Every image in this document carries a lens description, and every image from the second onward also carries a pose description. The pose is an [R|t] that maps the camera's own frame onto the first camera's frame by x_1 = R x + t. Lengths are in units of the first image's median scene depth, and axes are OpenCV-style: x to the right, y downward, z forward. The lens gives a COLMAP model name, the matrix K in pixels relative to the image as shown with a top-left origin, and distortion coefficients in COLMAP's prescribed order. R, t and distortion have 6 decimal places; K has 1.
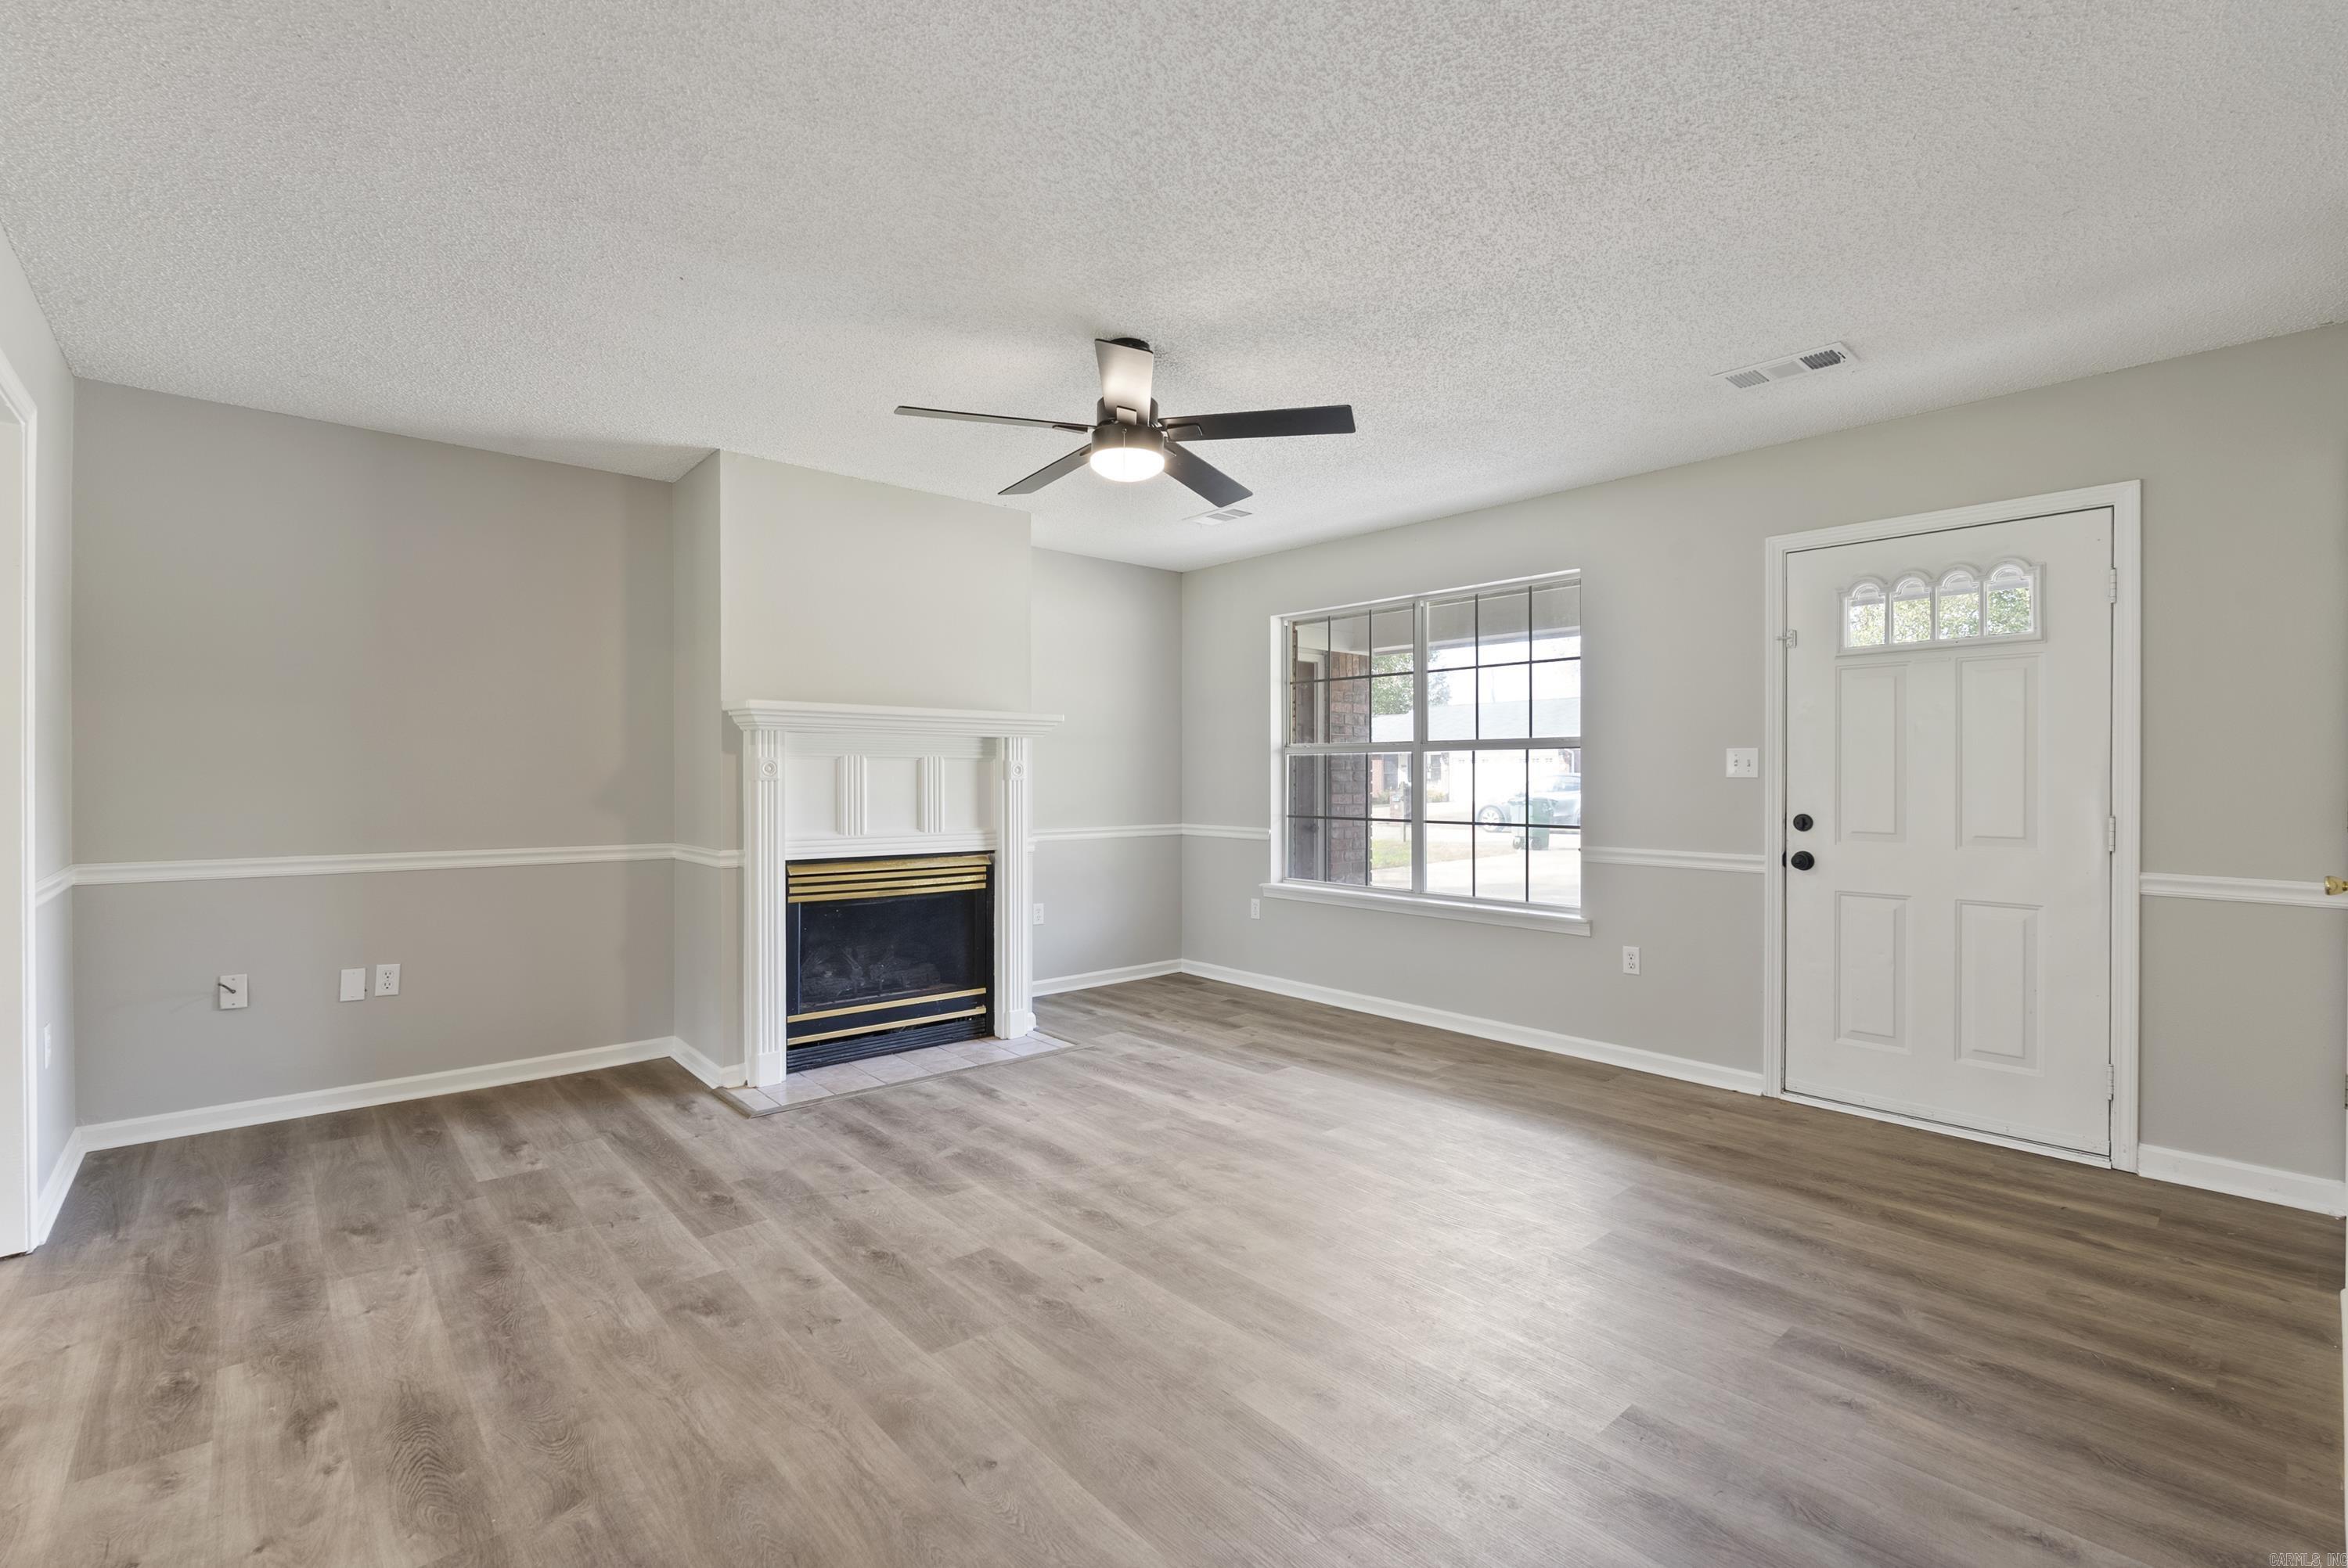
lens RADIAL K [[1035.5, 0, 1179.2], [0, 1035.5, 779.6], [0, 0, 1]] dist [-0.007828, 0.000619]
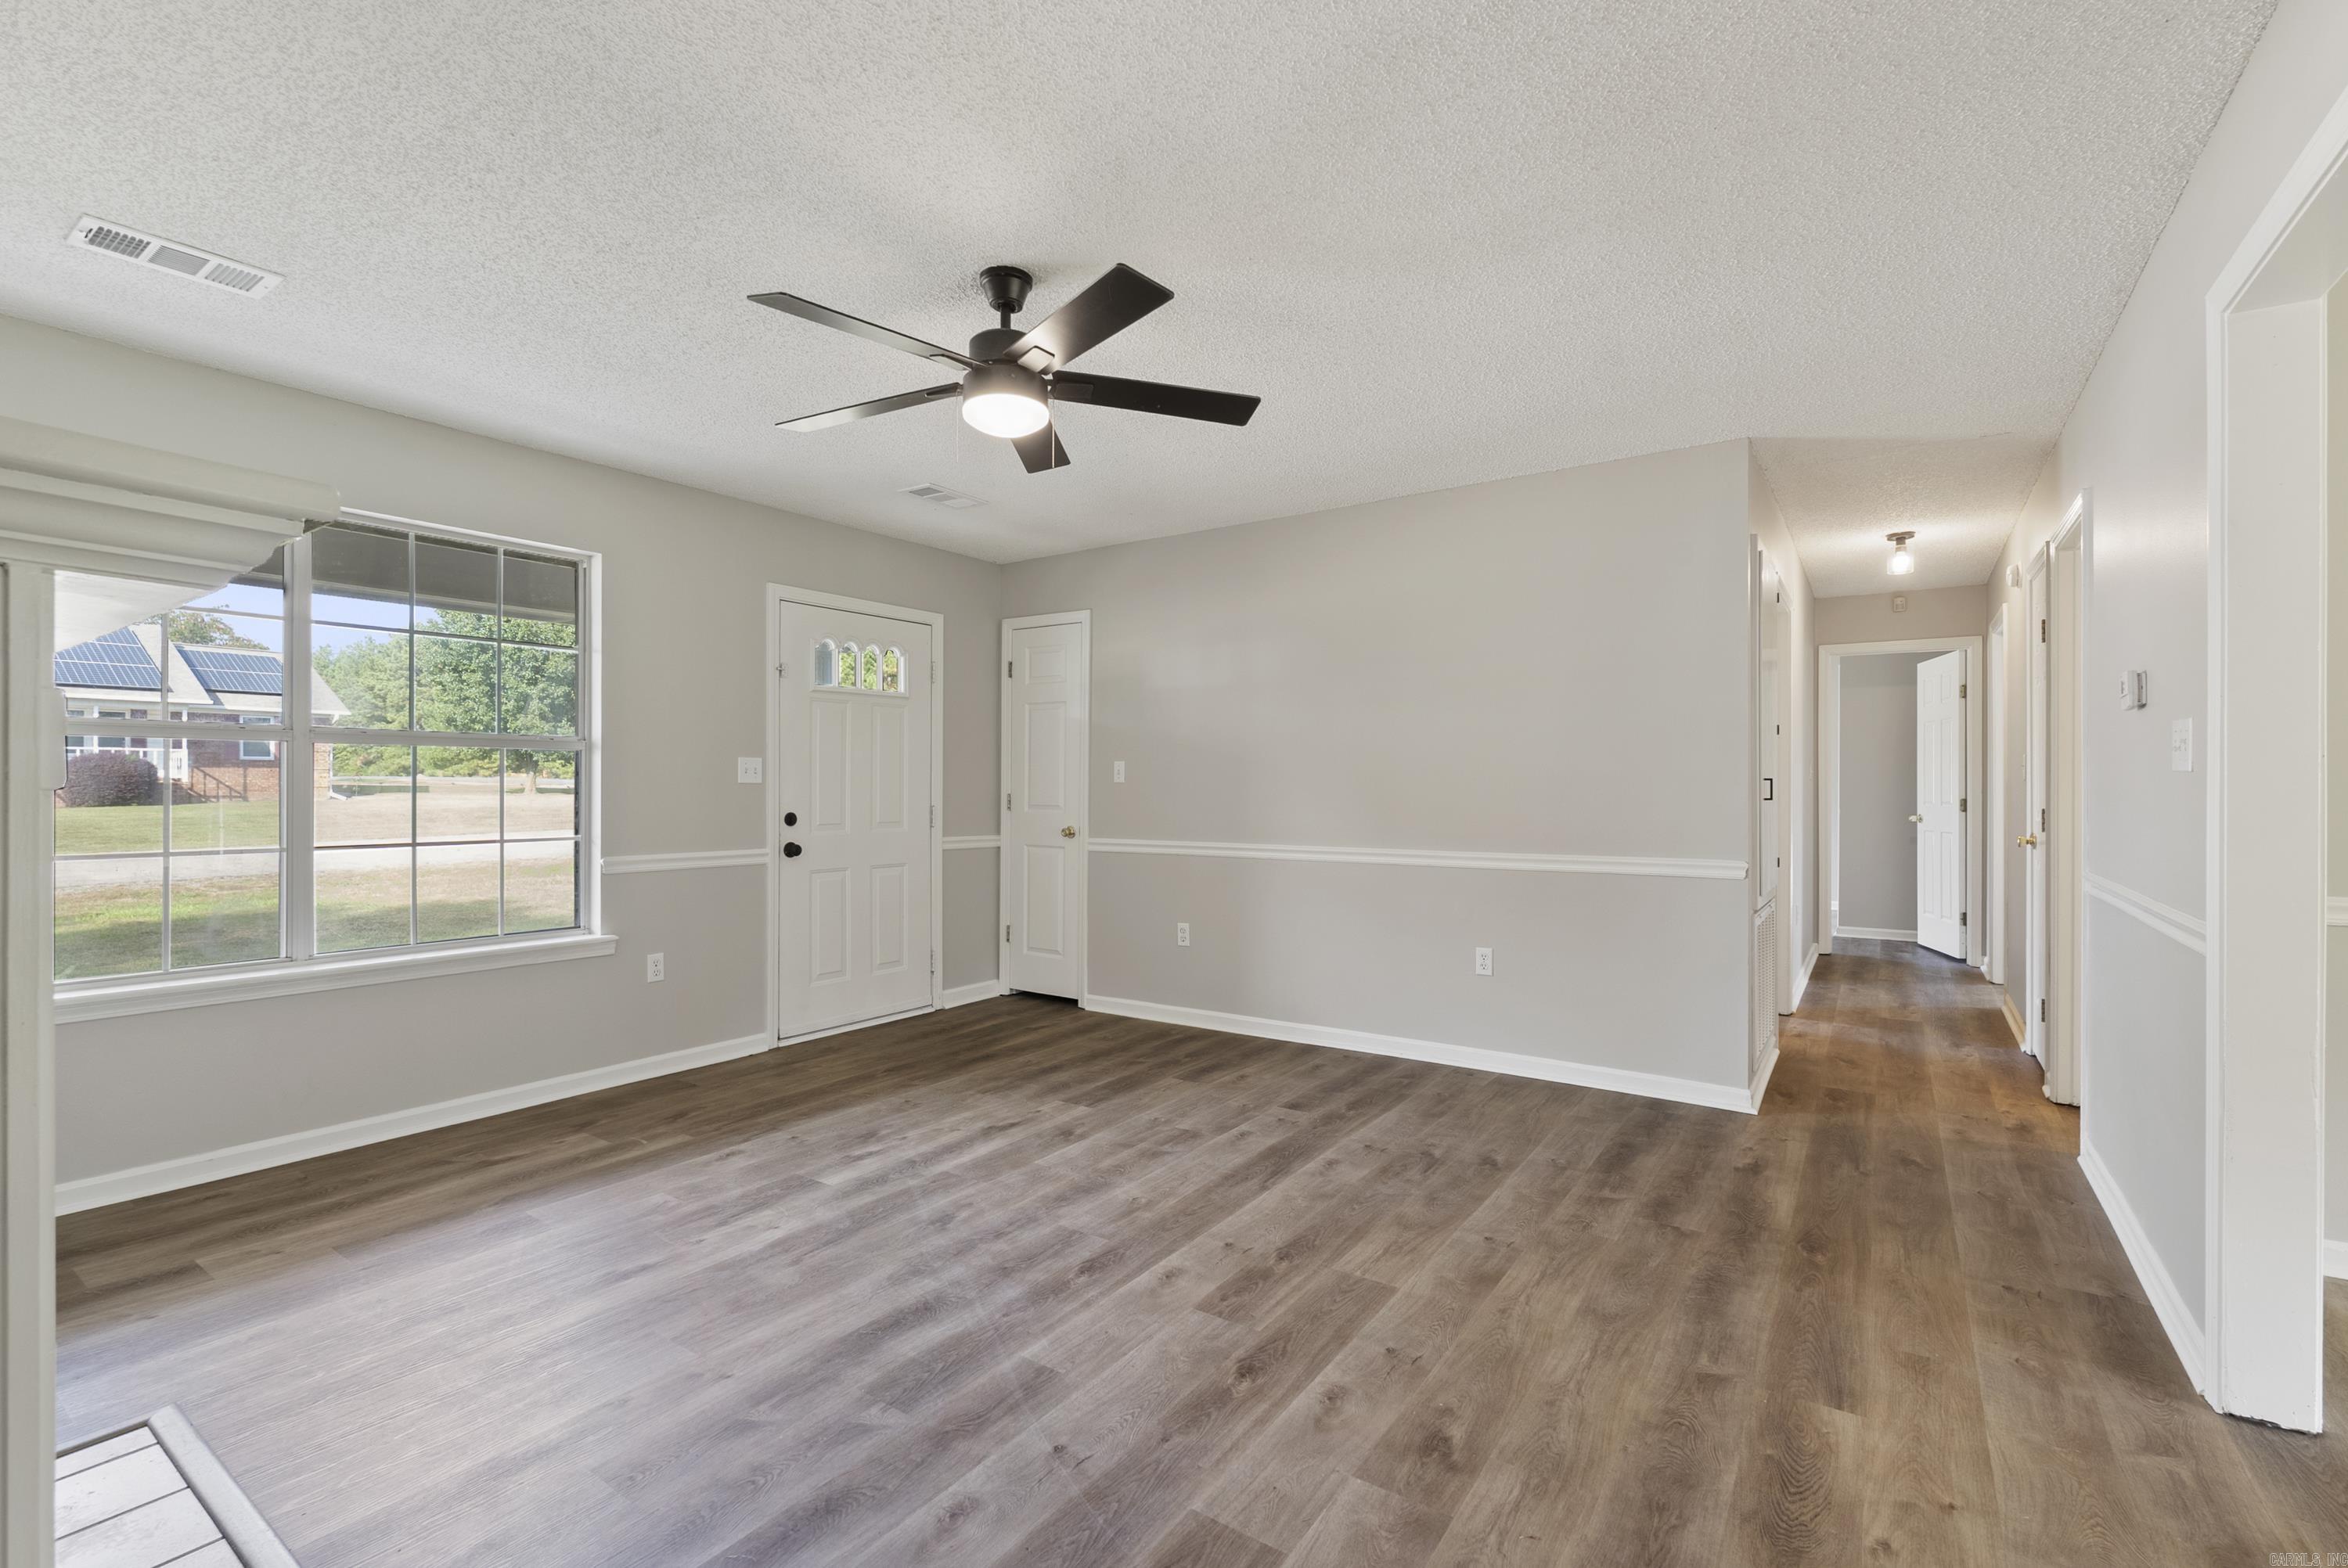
lens RADIAL K [[1035.5, 0, 1179.2], [0, 1035.5, 779.6], [0, 0, 1]] dist [-0.007828, 0.000619]
pose [[-0.239976, 0.004771, 0.970767, -0.818386], [0.000406, 0.999988, -0.004814, -0.000146], [-0.970779, -0.000762, -0.239976, 0.955025]]
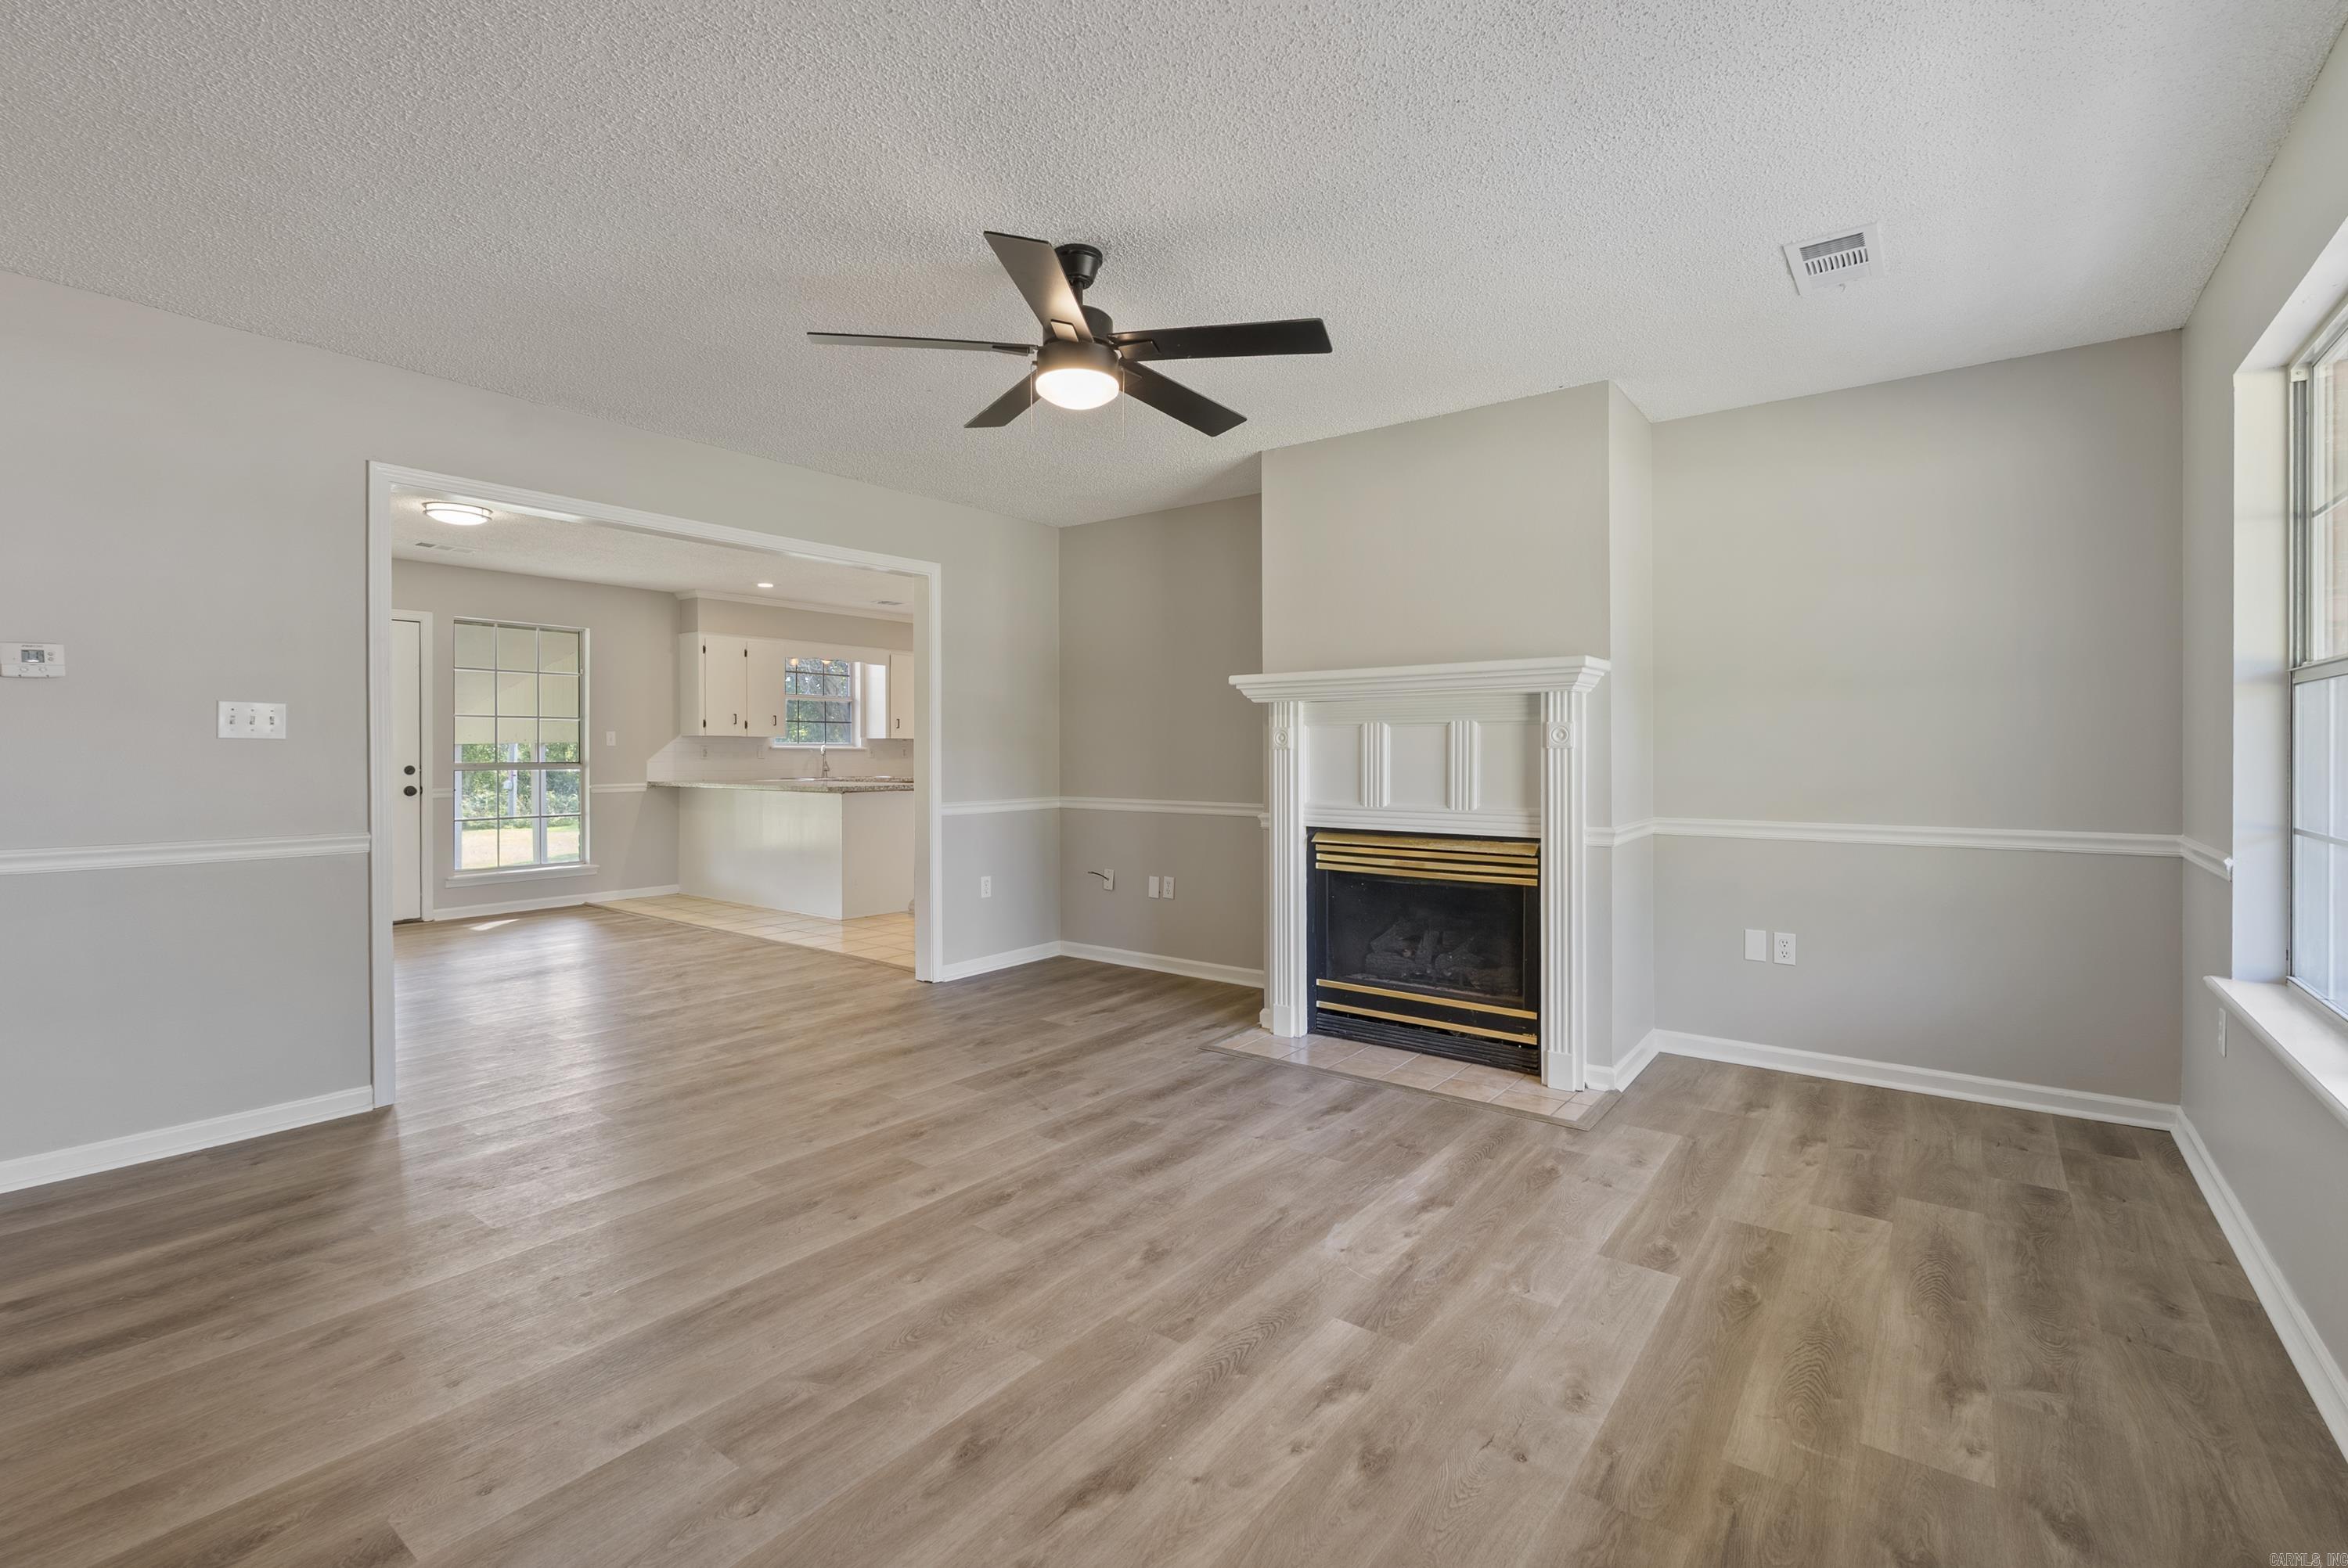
lens RADIAL K [[1041.5, 0, 1171.7], [0, 1041.5, 754.0], [0, 0, 1]] dist [-0.005987, 0.000139]
pose [[0.188787, 0.000304, -0.982018, 0.750734], [0.001365, 0.999999, 0.000572, 0.006046], [0.982017, -0.001448, 0.188786, 0.815381]]
